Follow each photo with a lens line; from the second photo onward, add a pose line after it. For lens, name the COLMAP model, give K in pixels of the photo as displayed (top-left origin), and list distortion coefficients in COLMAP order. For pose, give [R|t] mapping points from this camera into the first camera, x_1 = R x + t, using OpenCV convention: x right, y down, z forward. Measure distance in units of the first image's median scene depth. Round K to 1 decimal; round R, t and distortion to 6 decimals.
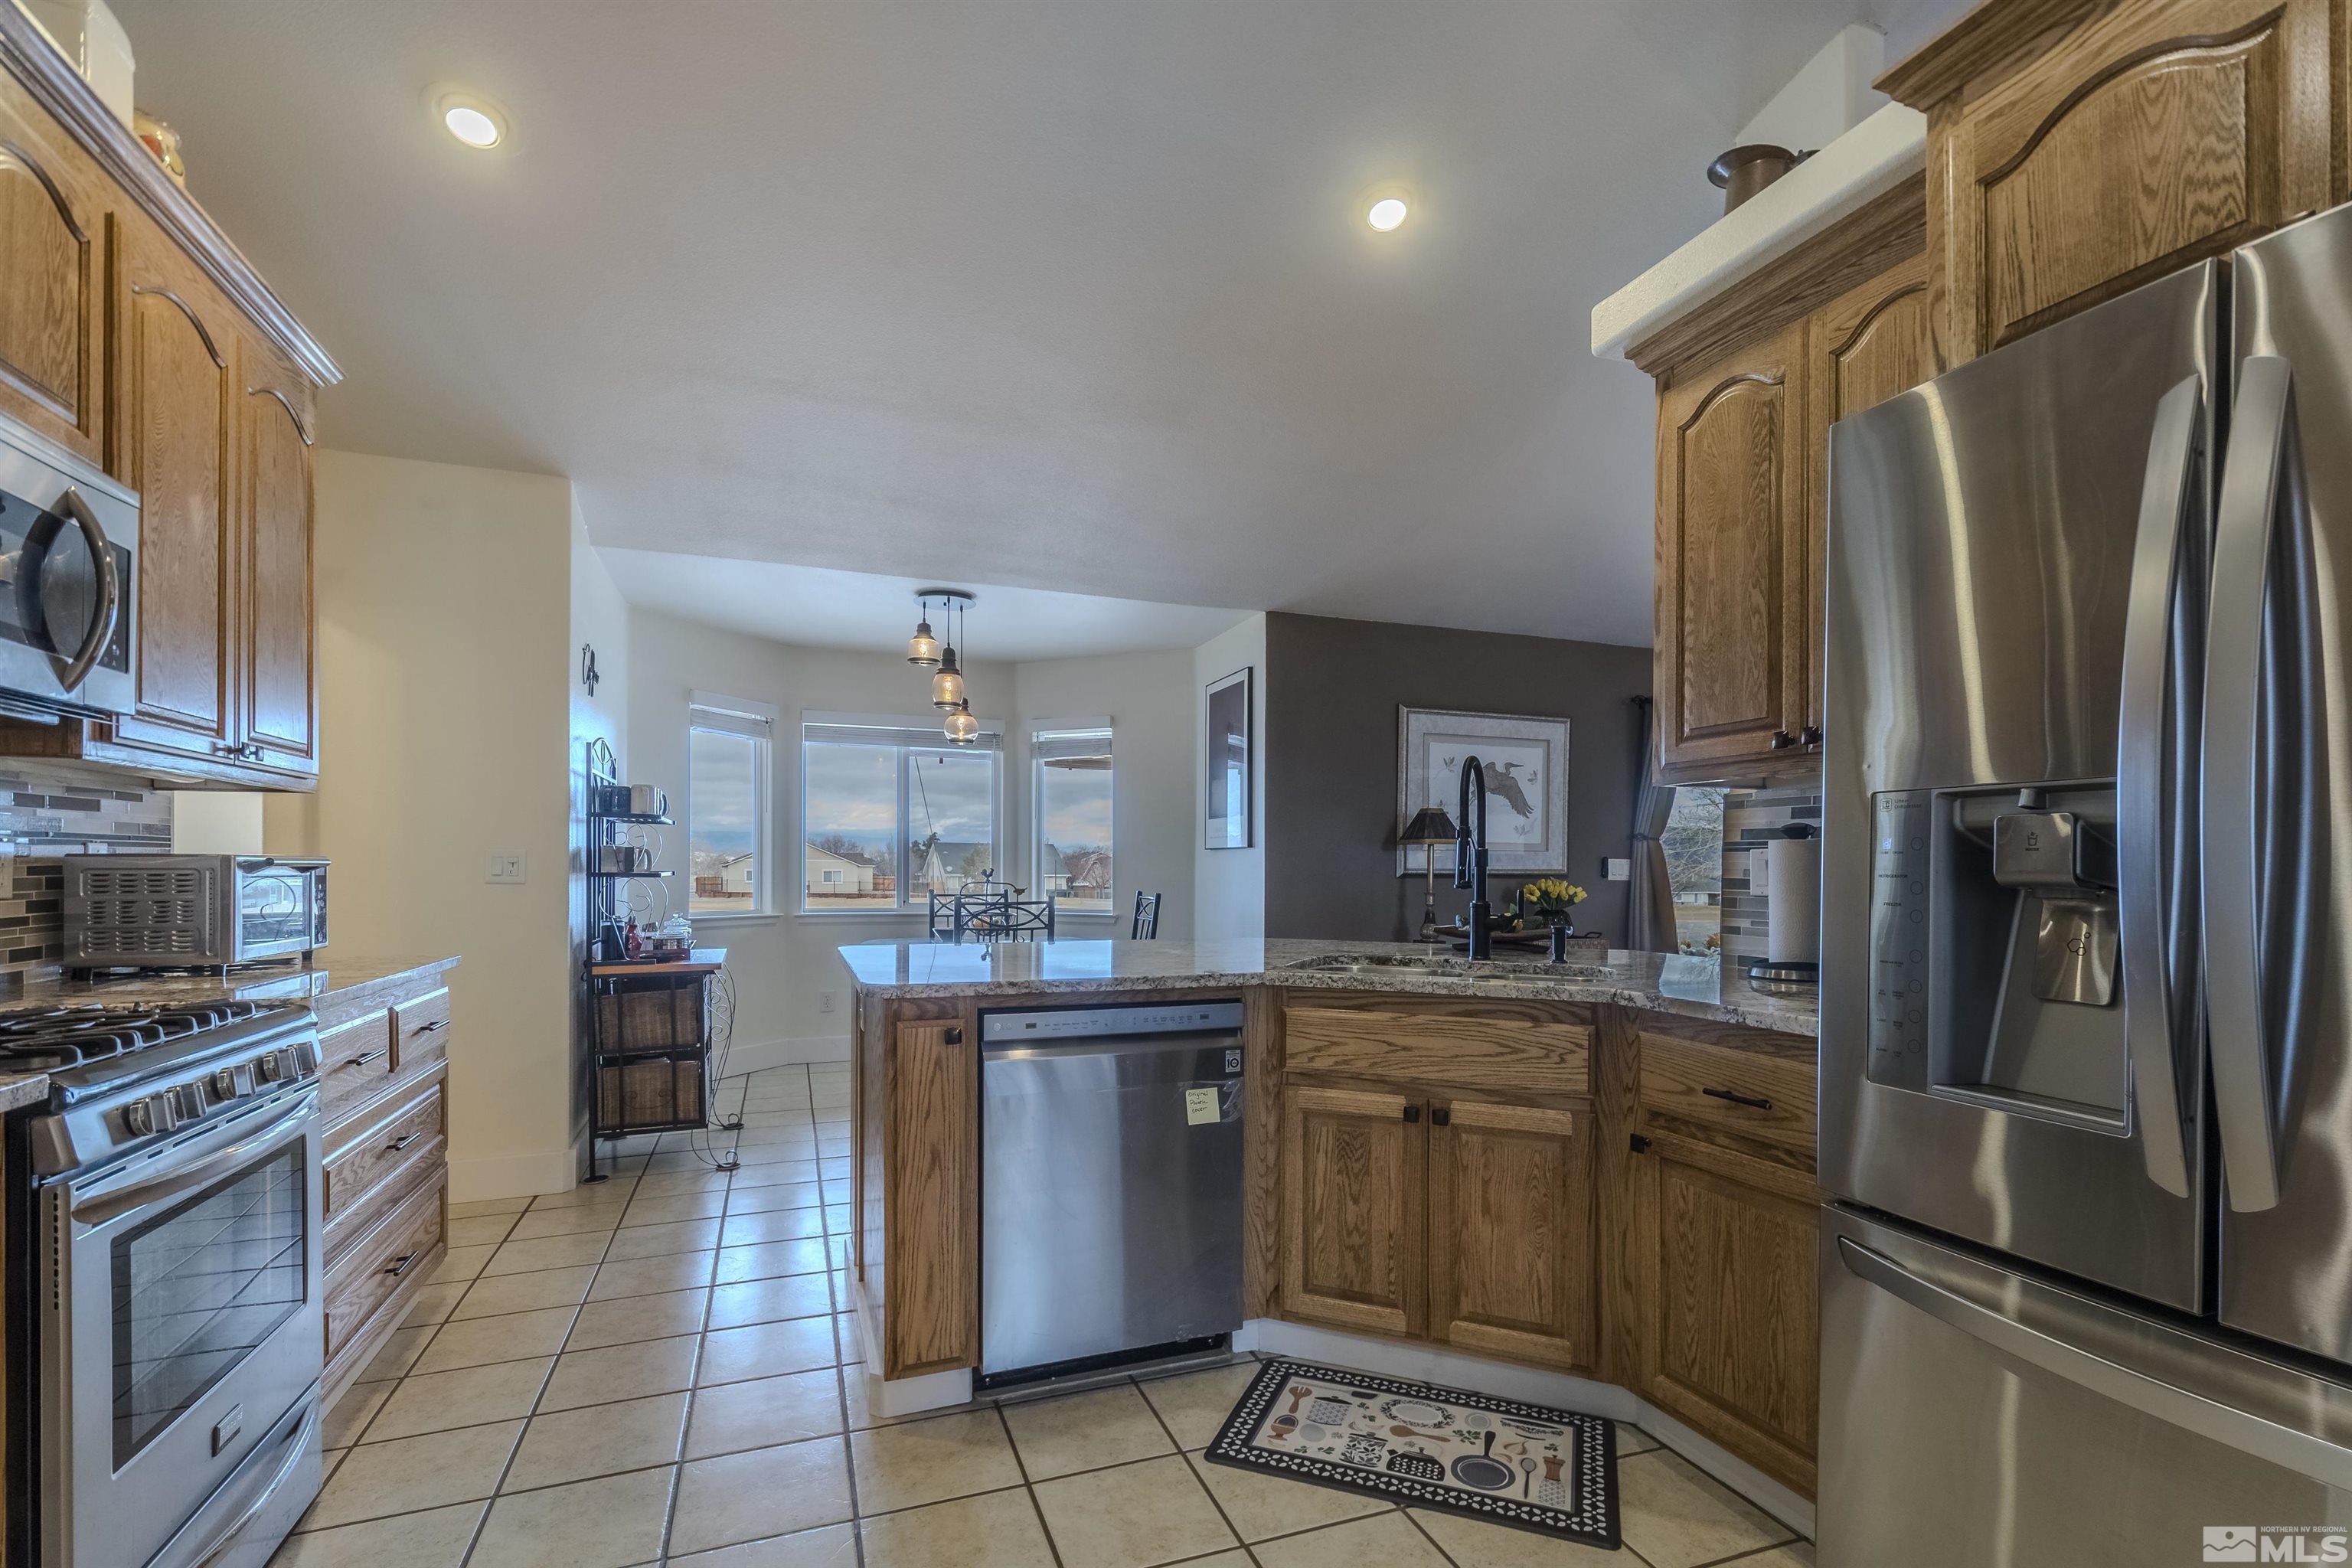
lens RADIAL K [[1033.3, 0, 1195.5], [0, 1033.3, 863.8], [0, 0, 1]] dist [0.022509, -0.014819]
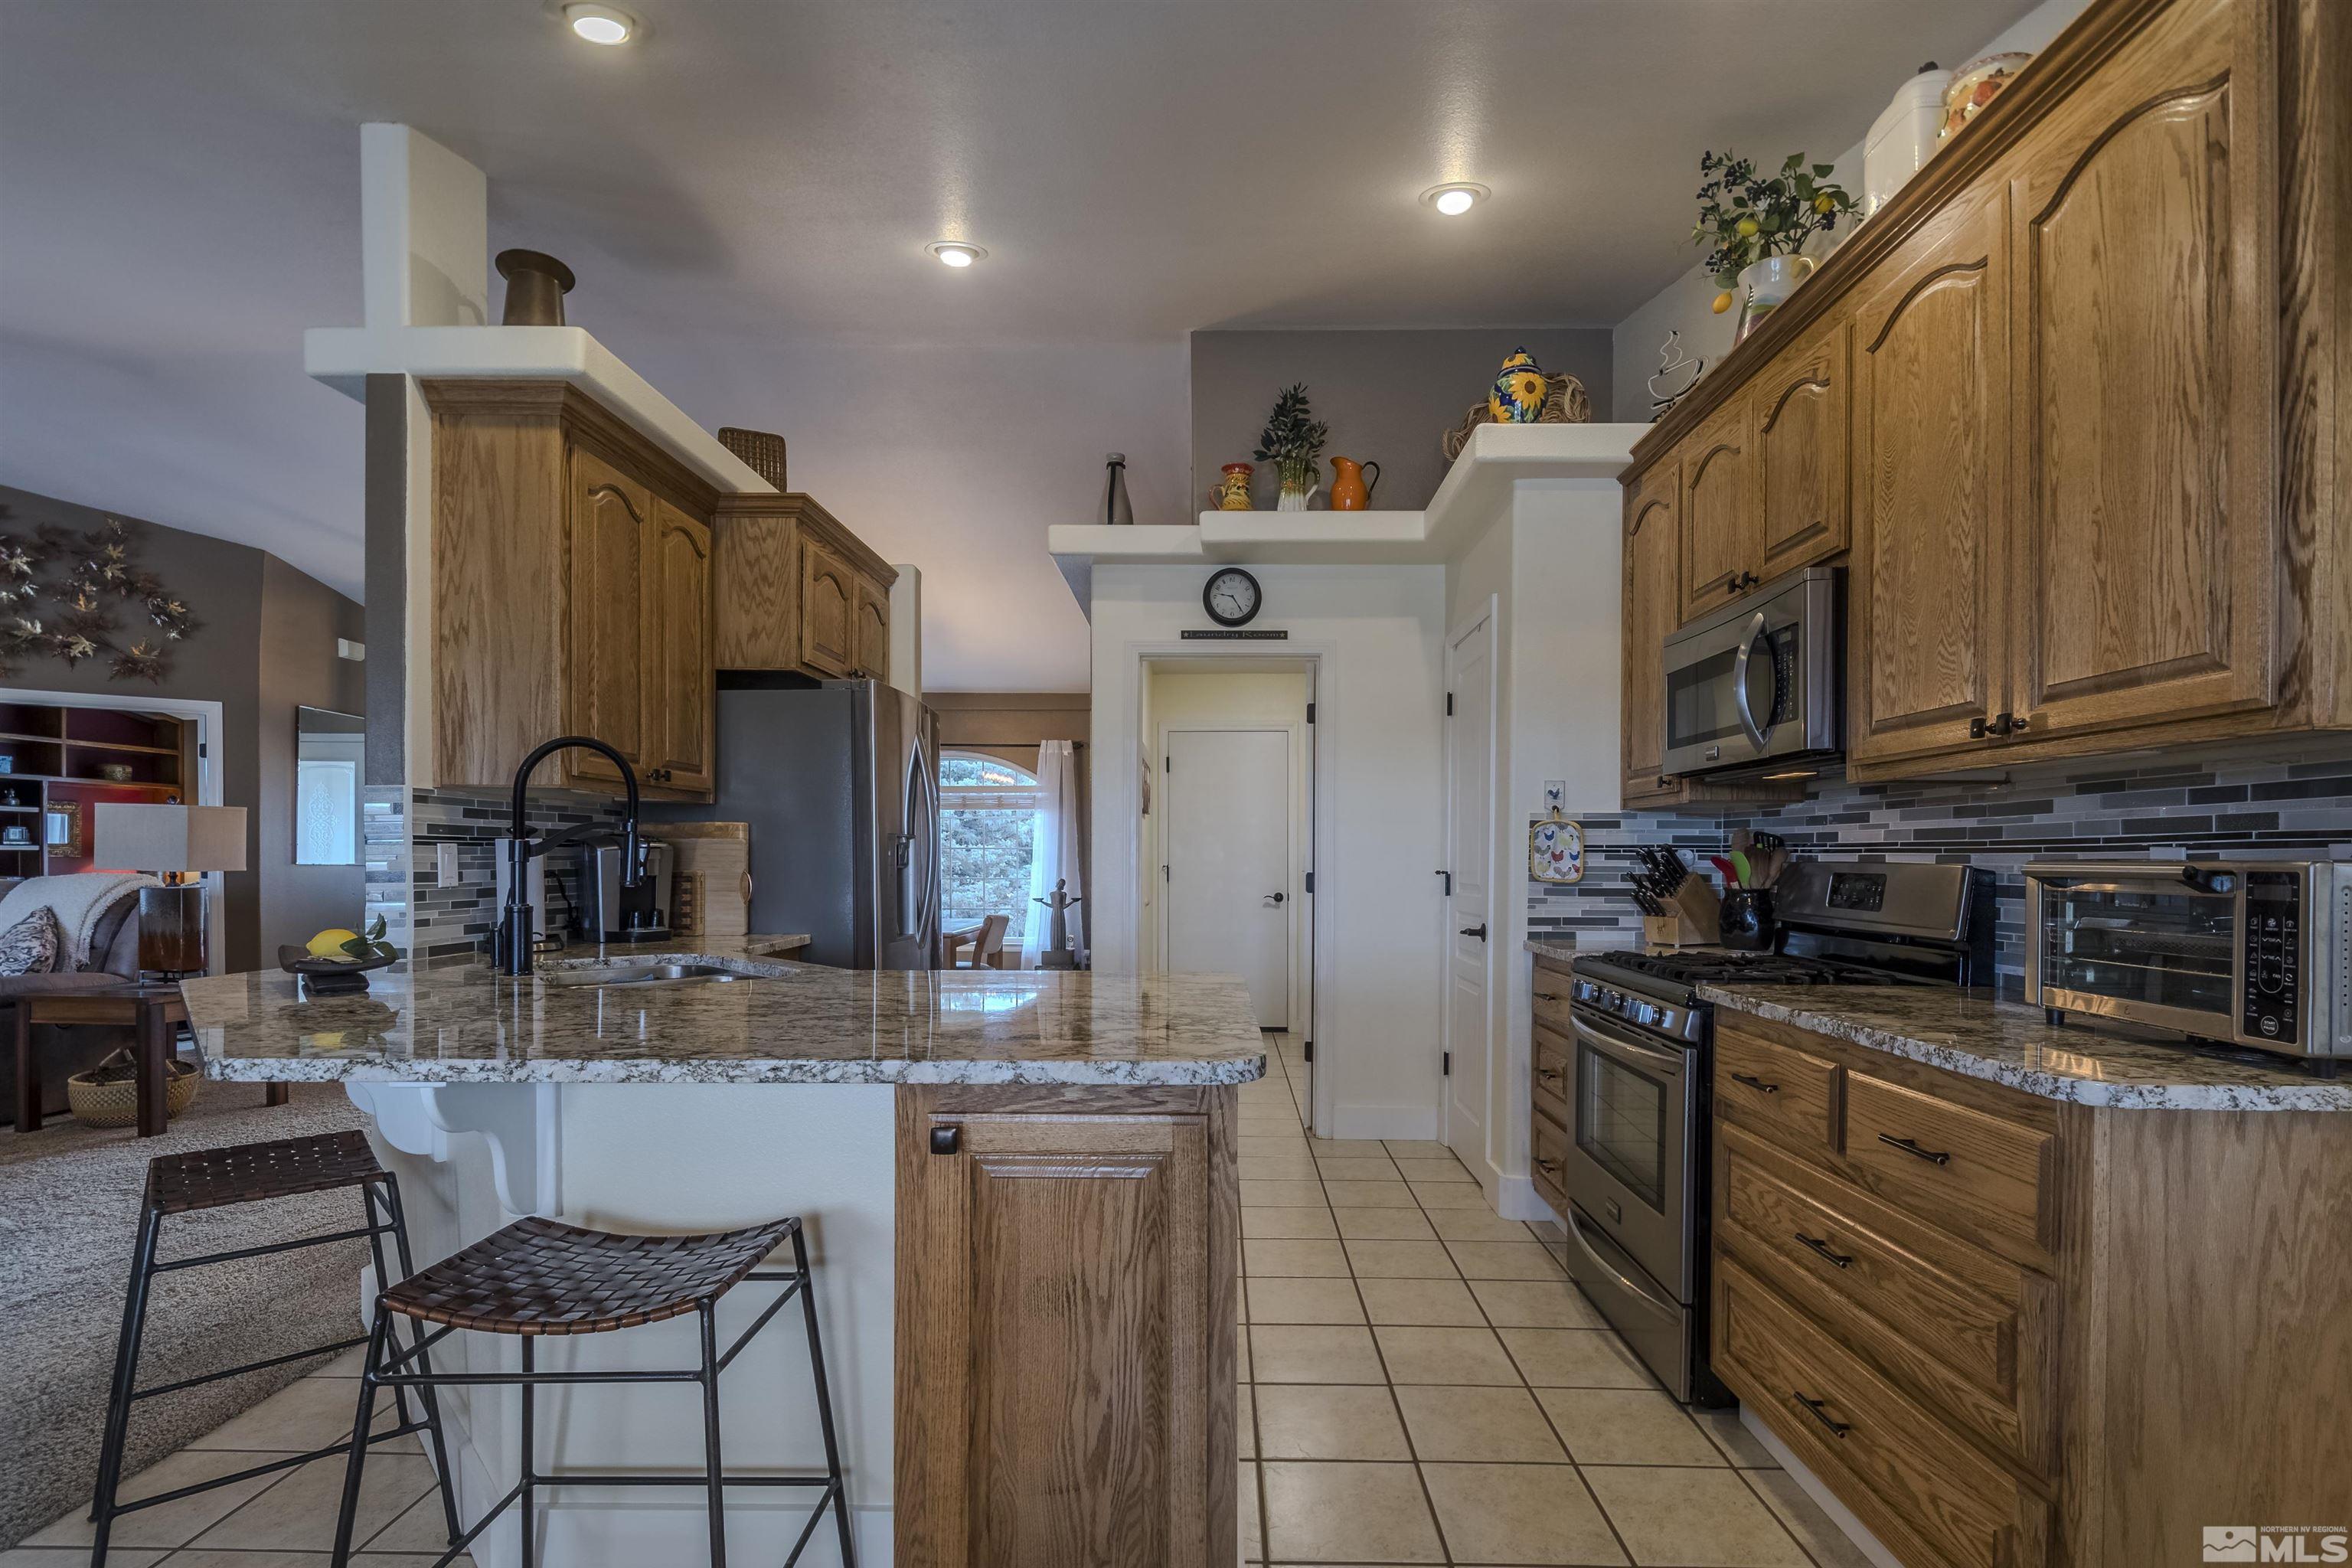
lens RADIAL K [[1092.8, 0, 1204.7], [0, 1092.8, 871.4], [0, 0, 1]] dist [0.003671, -0.010258]
pose [[-0.926774, -0.010151, 0.375483, -0.360847], [-0.006386, 0.999916, 0.011270, -0.002591], [-0.375566, 0.008047, -0.926761, 1.050243]]
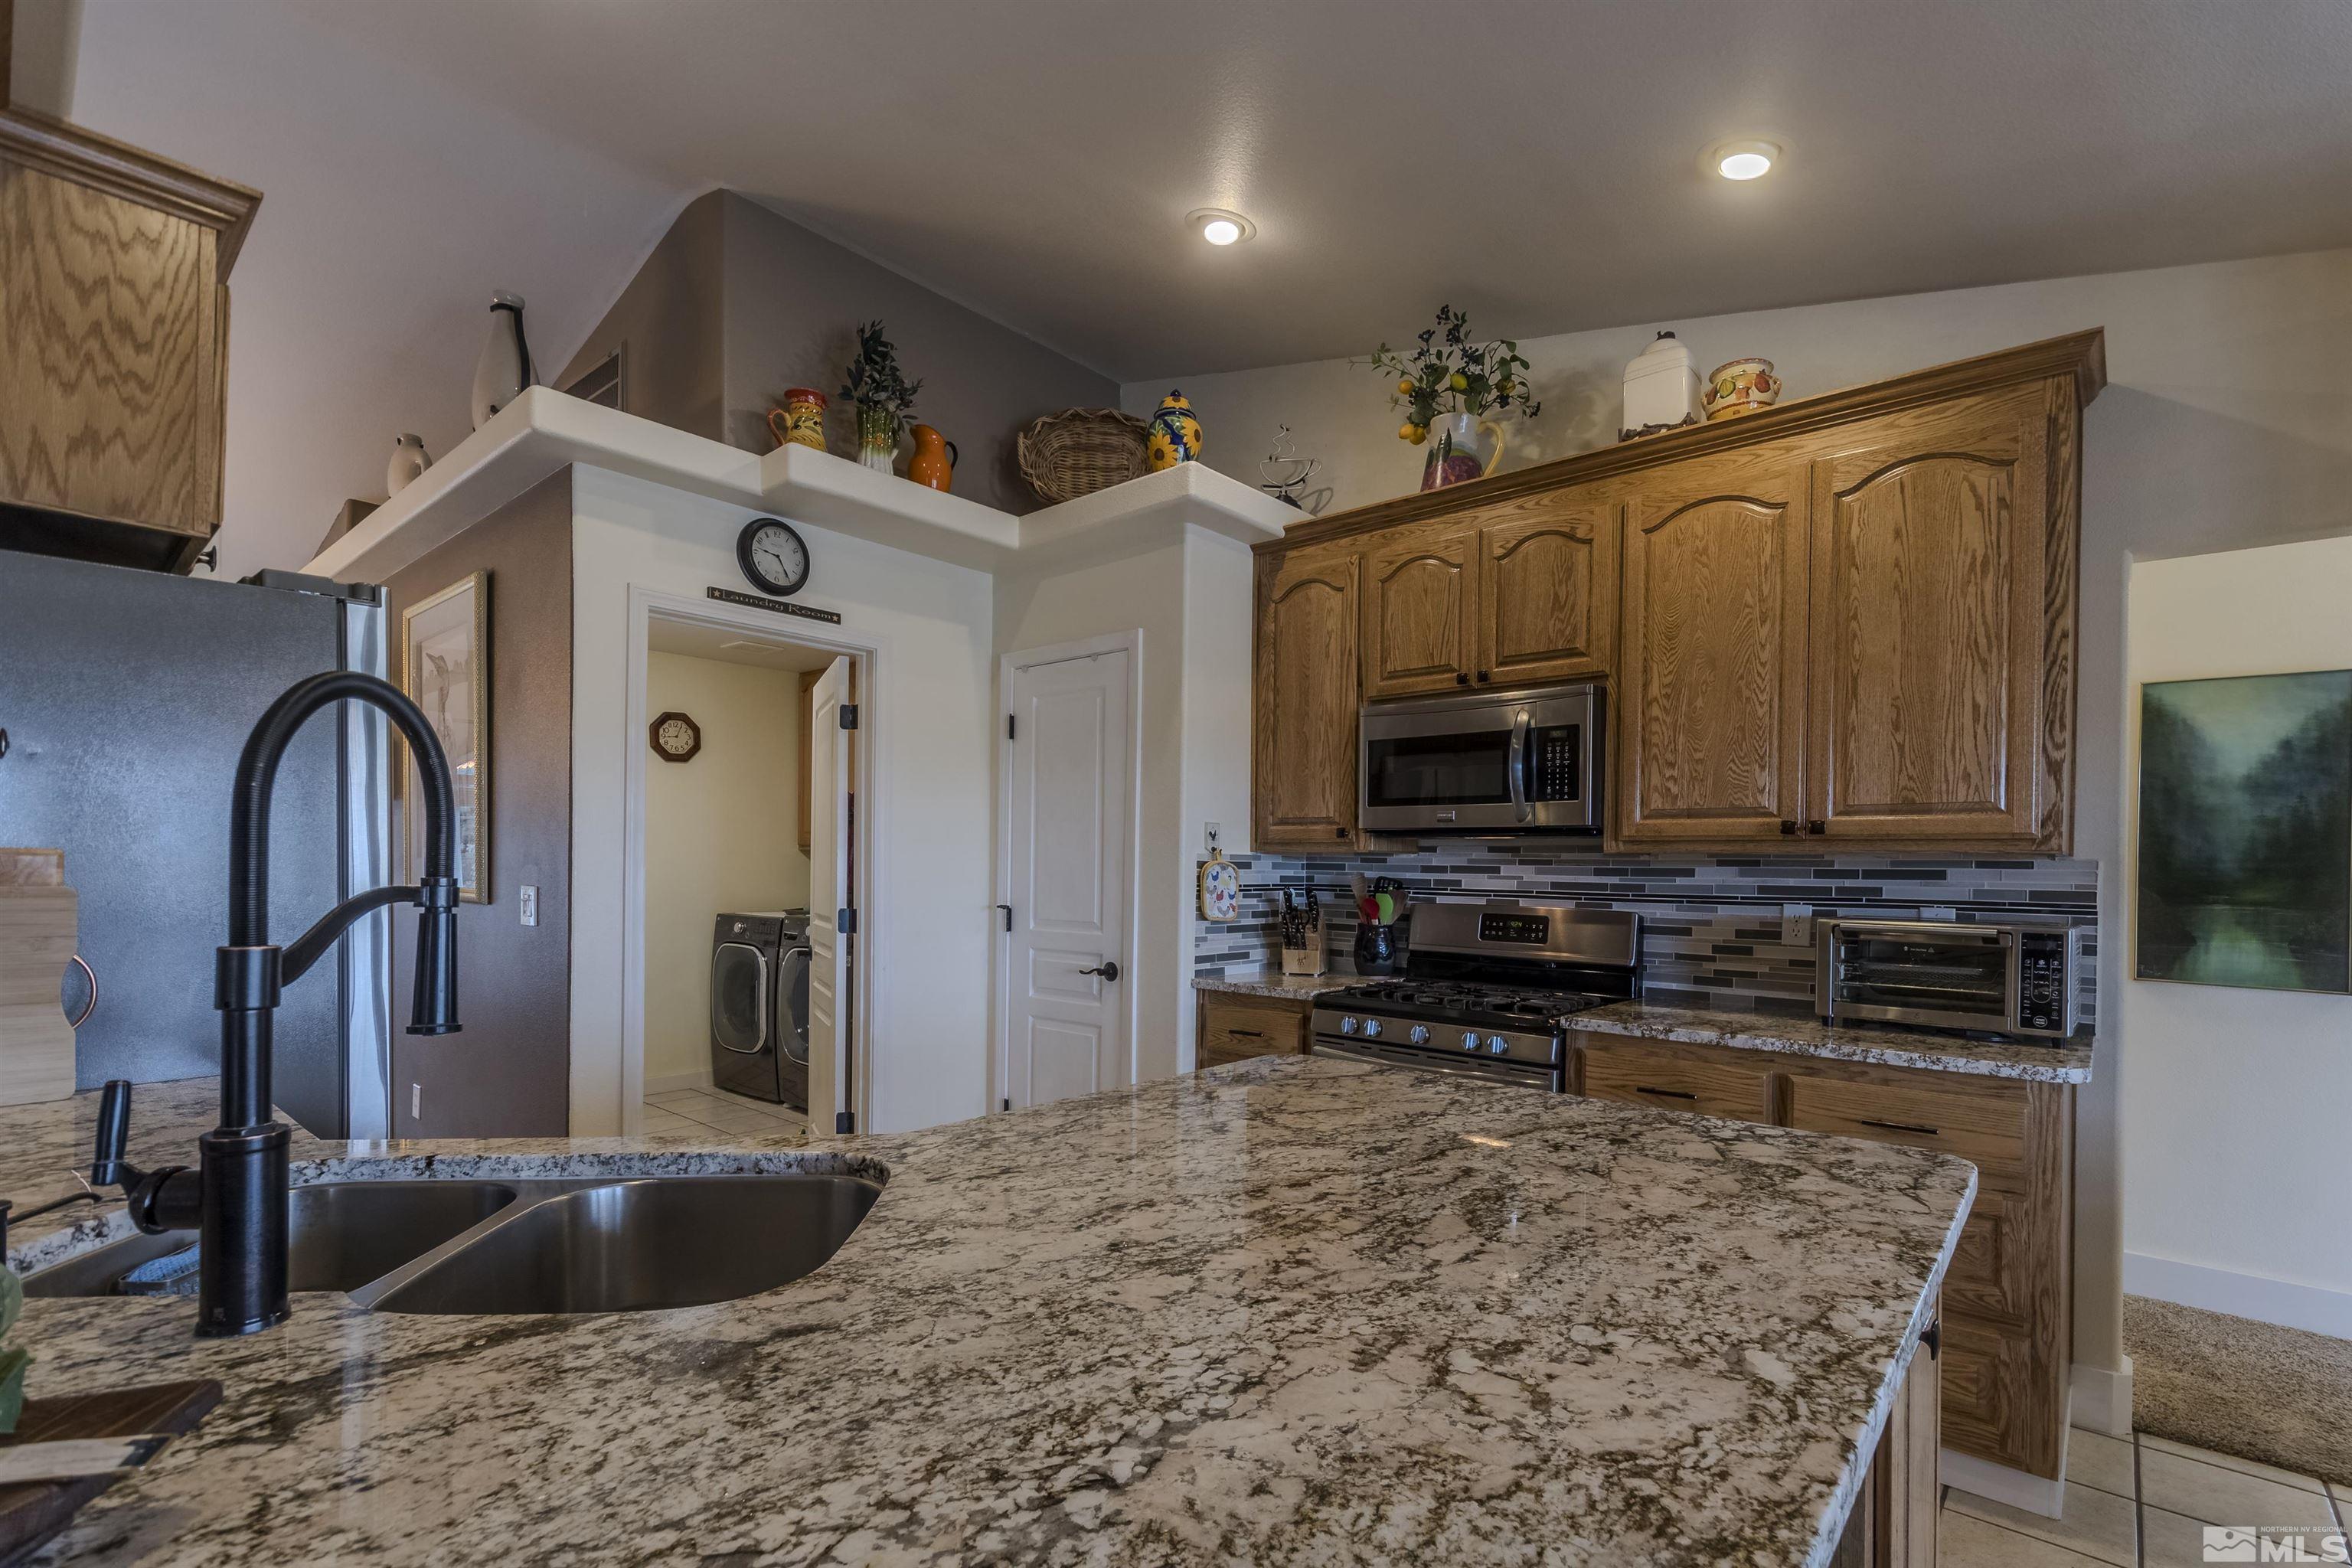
lens RADIAL K [[1073.3, 0, 1202.3], [0, 1073.3, 871.5], [0, 0, 1]] dist [0.025596, -0.015681]
pose [[-0.883436, -0.012608, -0.468382, 0.119763], [-0.015388, 0.999879, 0.002109, -0.027640], [0.468299, 0.009071, -0.883523, 0.922934]]
